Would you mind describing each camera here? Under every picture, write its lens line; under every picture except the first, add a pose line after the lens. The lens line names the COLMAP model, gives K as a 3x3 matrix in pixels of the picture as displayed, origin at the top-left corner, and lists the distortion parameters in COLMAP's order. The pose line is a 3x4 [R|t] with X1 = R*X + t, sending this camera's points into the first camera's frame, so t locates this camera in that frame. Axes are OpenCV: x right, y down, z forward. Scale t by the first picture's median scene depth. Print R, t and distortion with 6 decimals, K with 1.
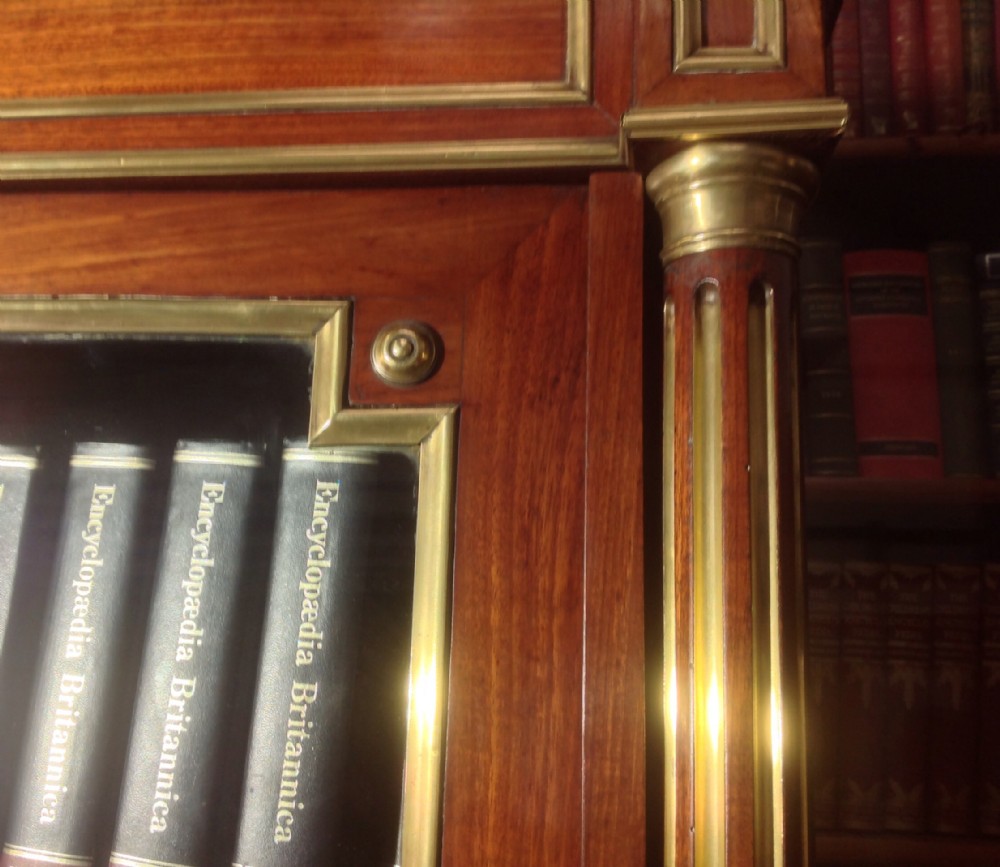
lens RADIAL K [[1081.4, 0, 430.8], [0, 1081.4, 437.0], [0, 0, 1]] dist [0.106681, -0.262694]
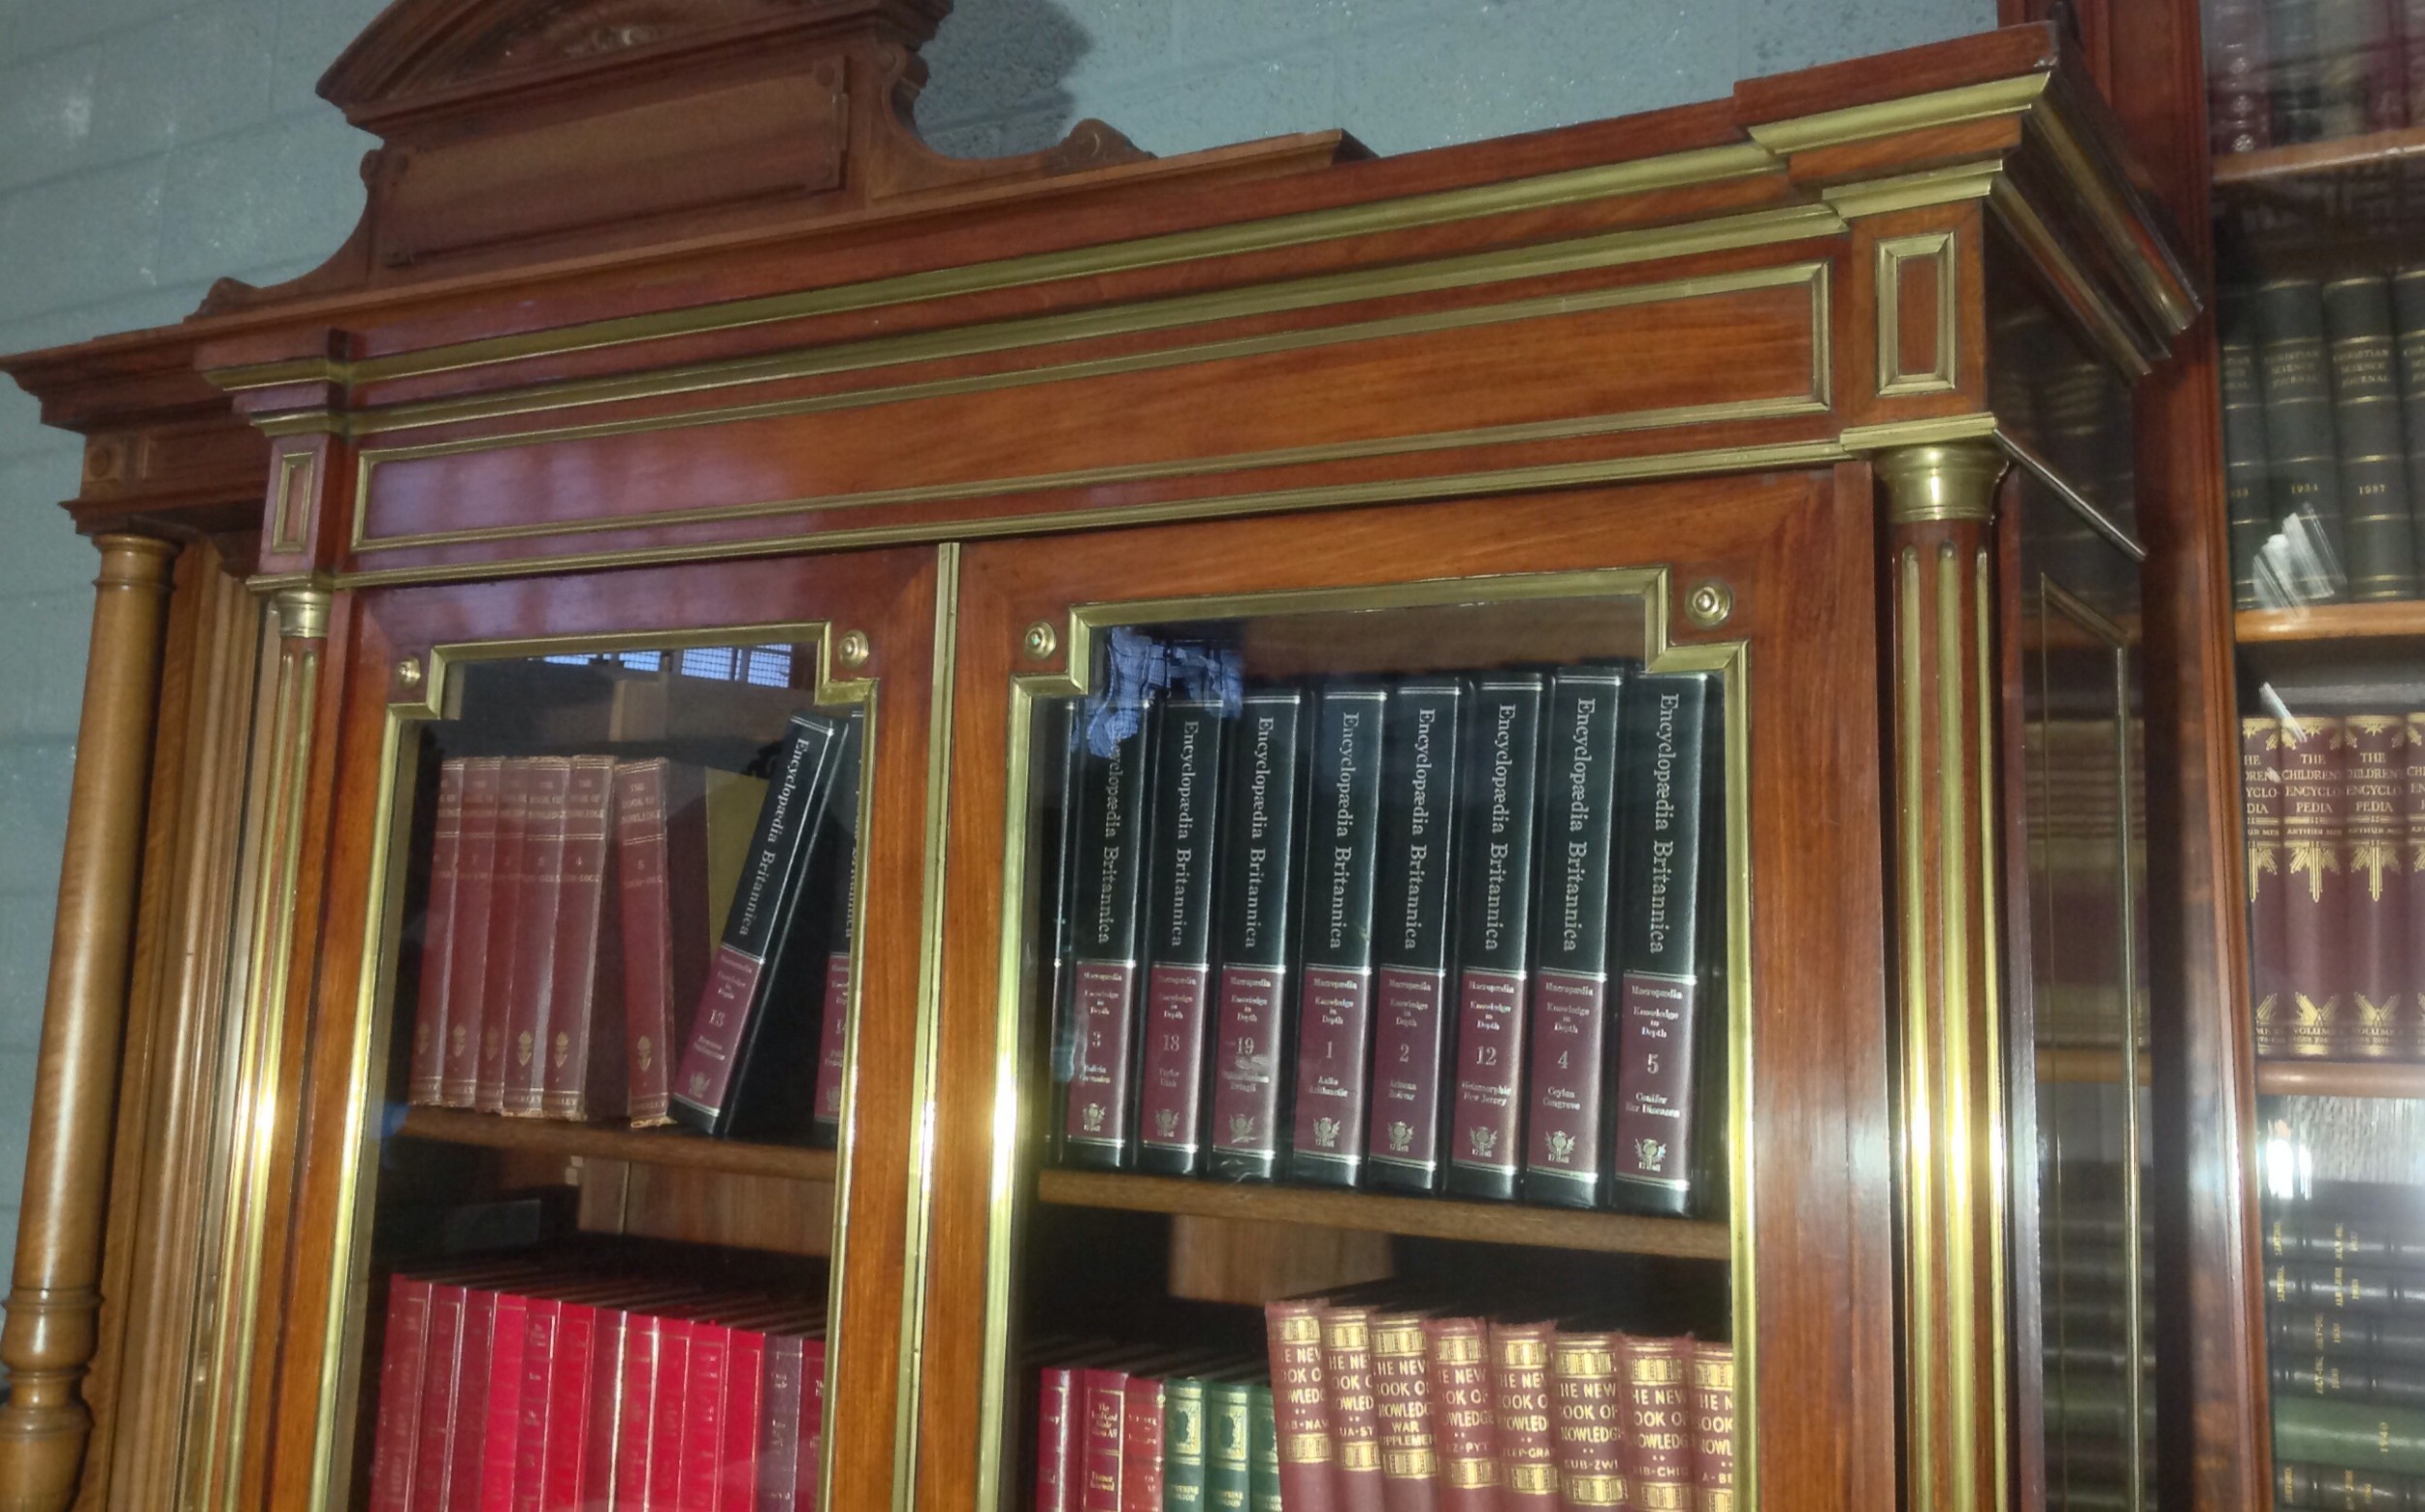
lens RADIAL K [[2279.4, 0, 1211.0], [0, 2279.4, 626.3], [0, 0, 1]] dist [0.135504, -0.175077]
pose [[0.924520, -0.071995, -0.374272, 0.472146], [0.091171, 0.995263, 0.033759, -0.200023], [0.370069, -0.065334, 0.926704, -1.923730]]
